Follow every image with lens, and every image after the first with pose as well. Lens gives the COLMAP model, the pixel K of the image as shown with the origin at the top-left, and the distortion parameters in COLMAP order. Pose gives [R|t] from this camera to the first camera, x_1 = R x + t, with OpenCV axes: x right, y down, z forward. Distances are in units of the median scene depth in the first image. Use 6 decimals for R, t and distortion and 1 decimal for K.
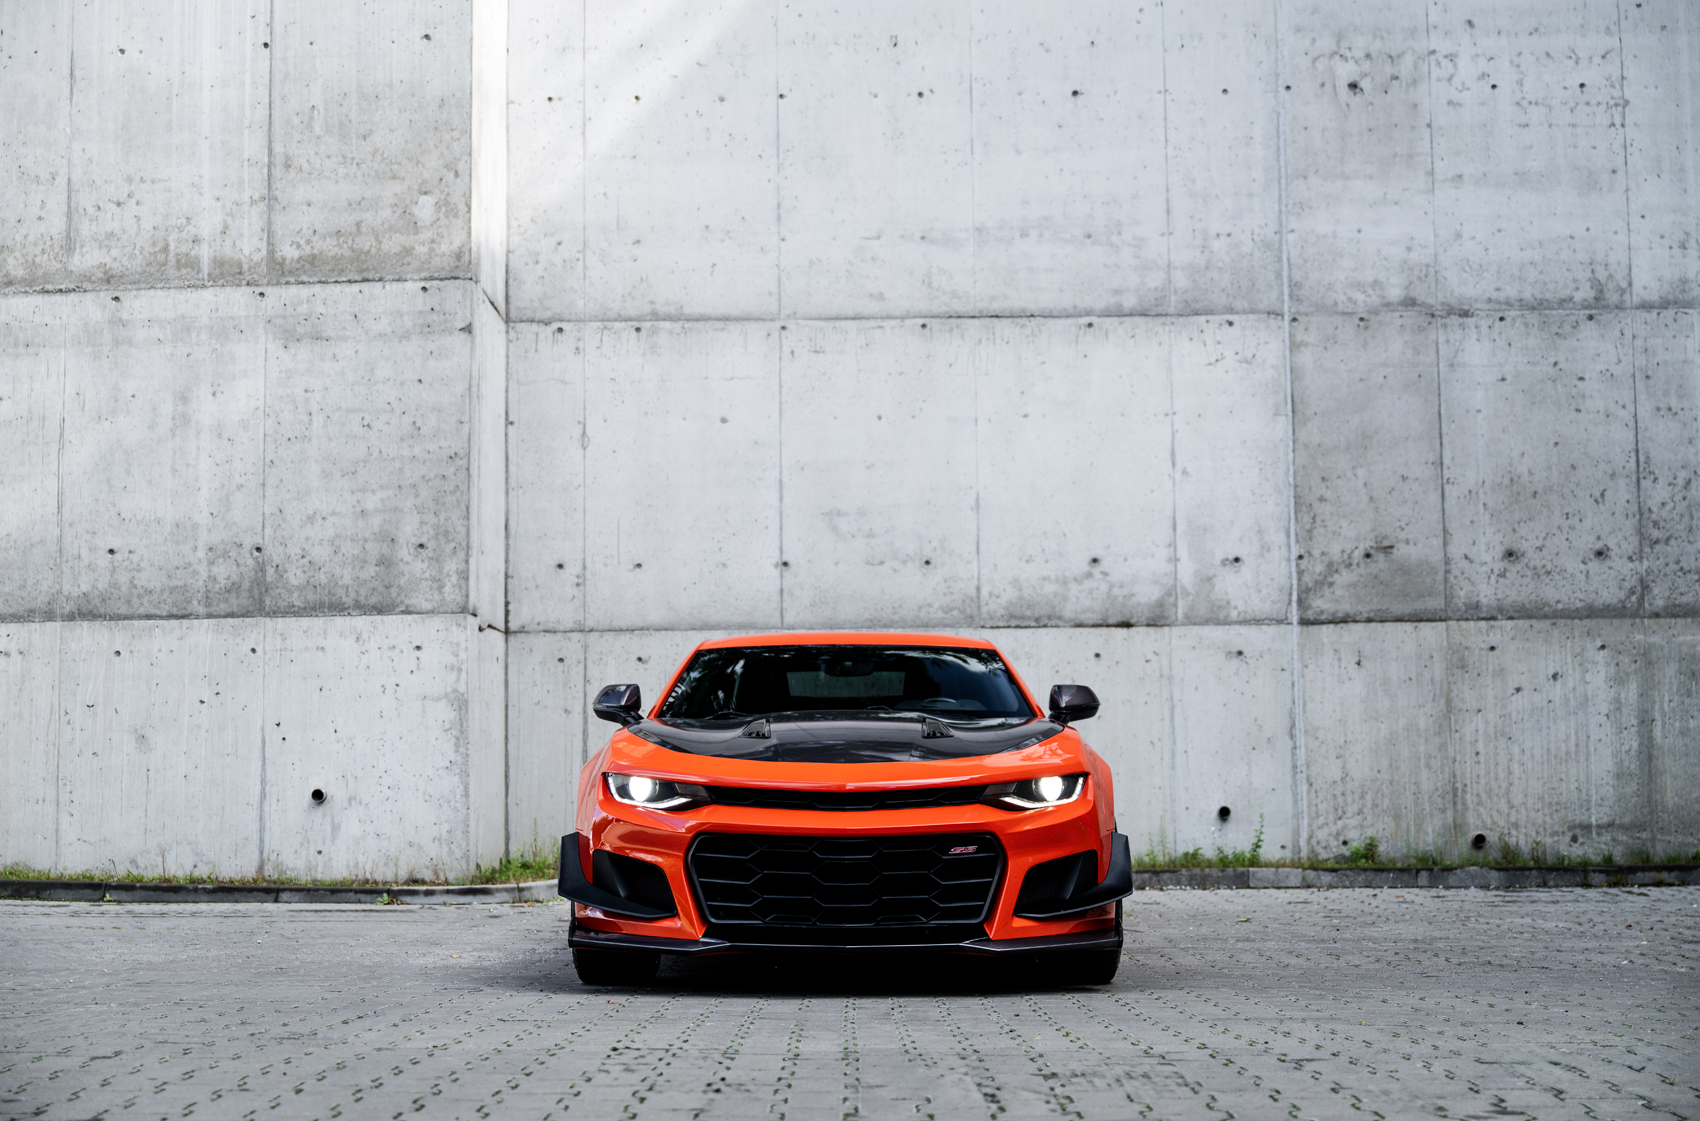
lens RADIAL K [[2389.0, 0, 851.3], [0, 2389.0, 567.2], [0, 0, 1]] dist [0.001304, 0.000000]
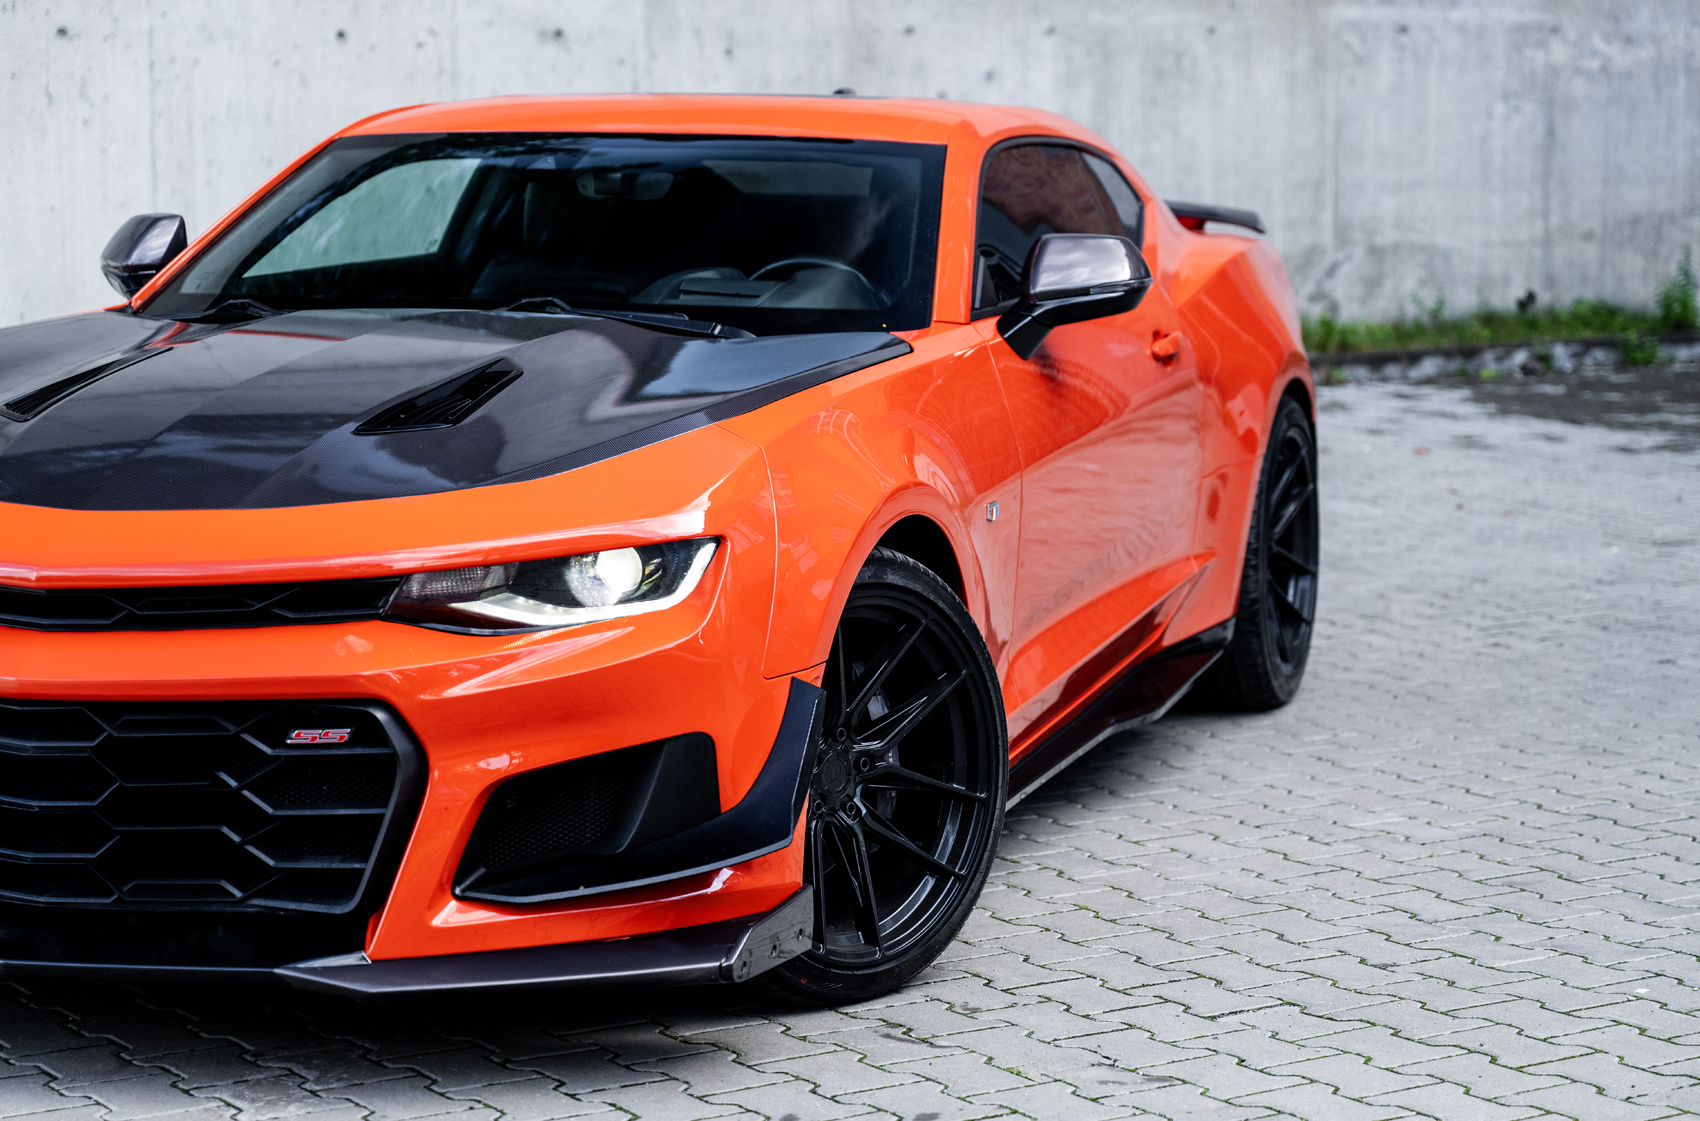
lens RADIAL K [[3683.2, 0, 887.7], [0, 3683.2, 555.1], [0, 0, 1]] dist [-0.000777, 0.000000]
pose [[0.834733, -0.065787, 0.546711, -0.280967], [-0.056290, 0.977442, 0.203564, -0.028757], [-0.547770, -0.200696, 0.812200, 0.179286]]
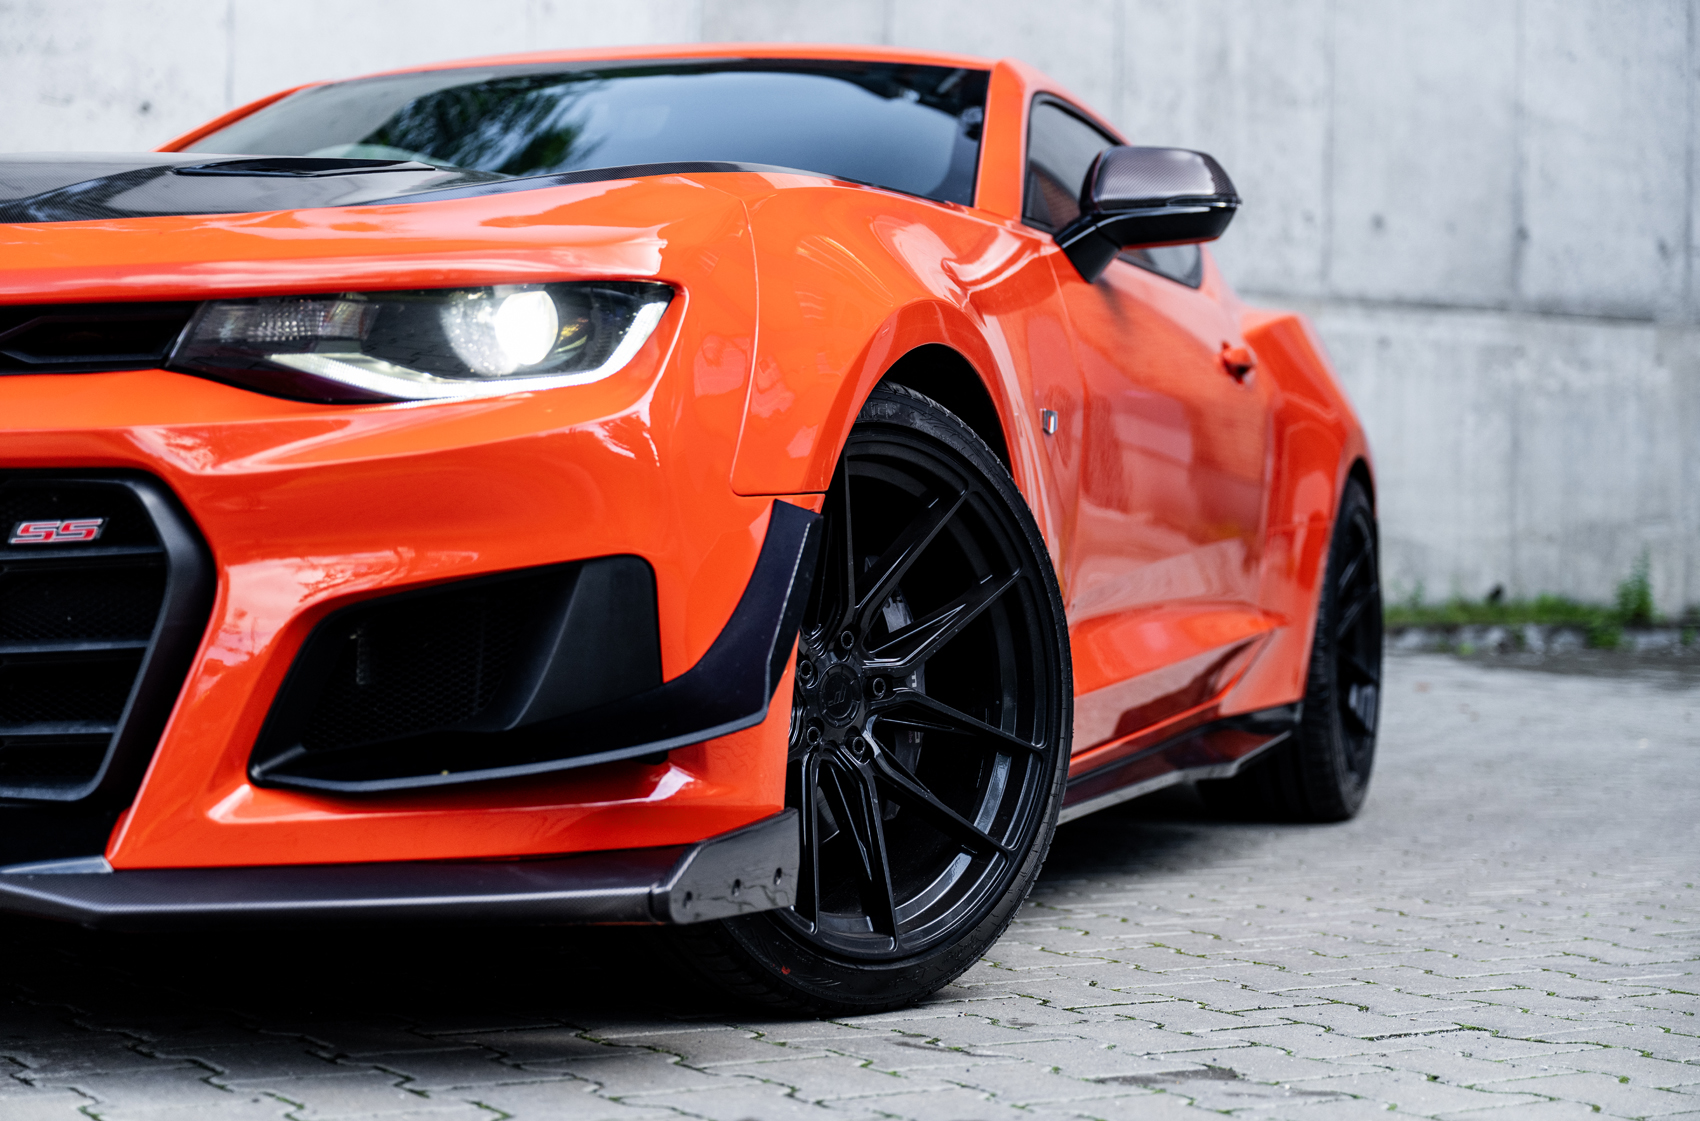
lens RADIAL K [[2898.1, 0, 863.1], [0, 2898.1, 558.1], [0, 0, 1]] dist [-0.001358, 0.000000]
pose [[0.844013, 0.019552, 0.535966, -0.198898], [-0.072863, 0.994250, 0.078471, 0.039370], [-0.531350, -0.105282, 0.840585, 0.297237]]
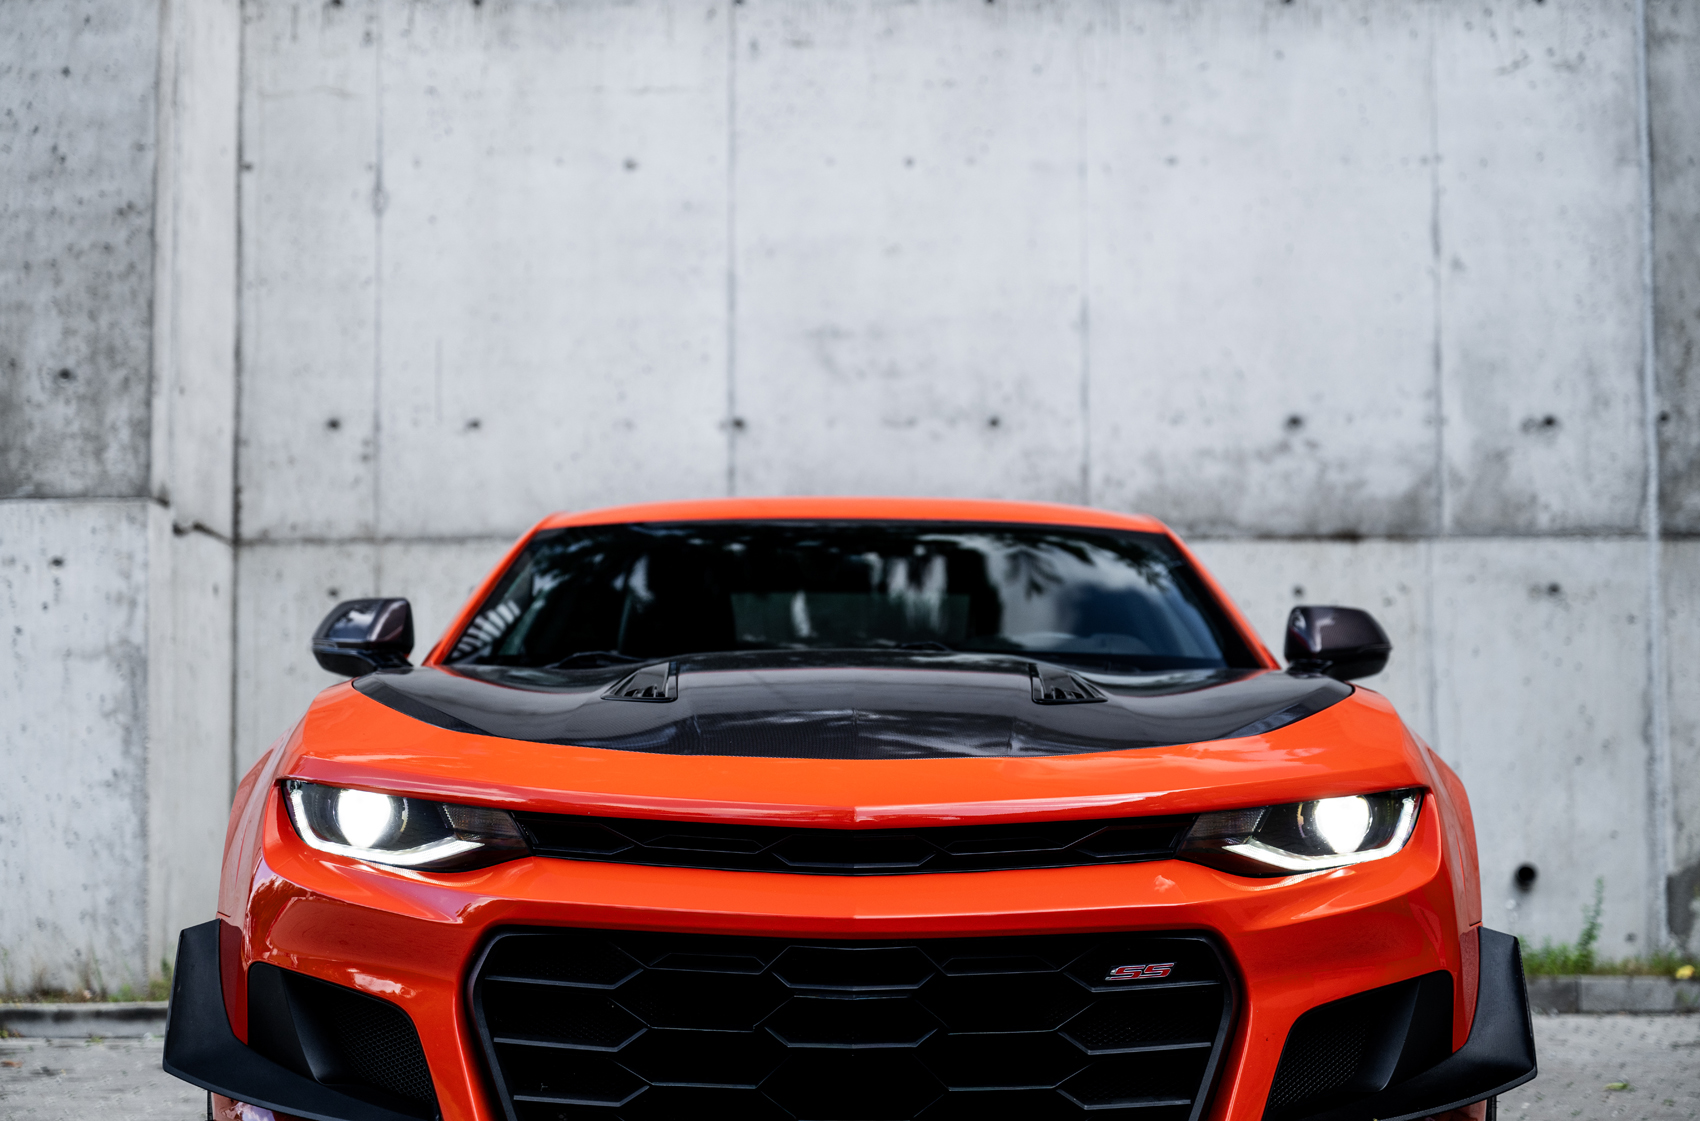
lens RADIAL K [[3378.4, 0, 862.9], [0, 3378.4, 537.0], [0, 0, 1]] dist [0.002412, 0.000000]
pose [[0.999964, 0.007181, 0.004410, -0.001889], [-0.007205, 0.999960, 0.005337, 0.020774], [-0.004372, -0.005369, 0.999976, 0.213378]]
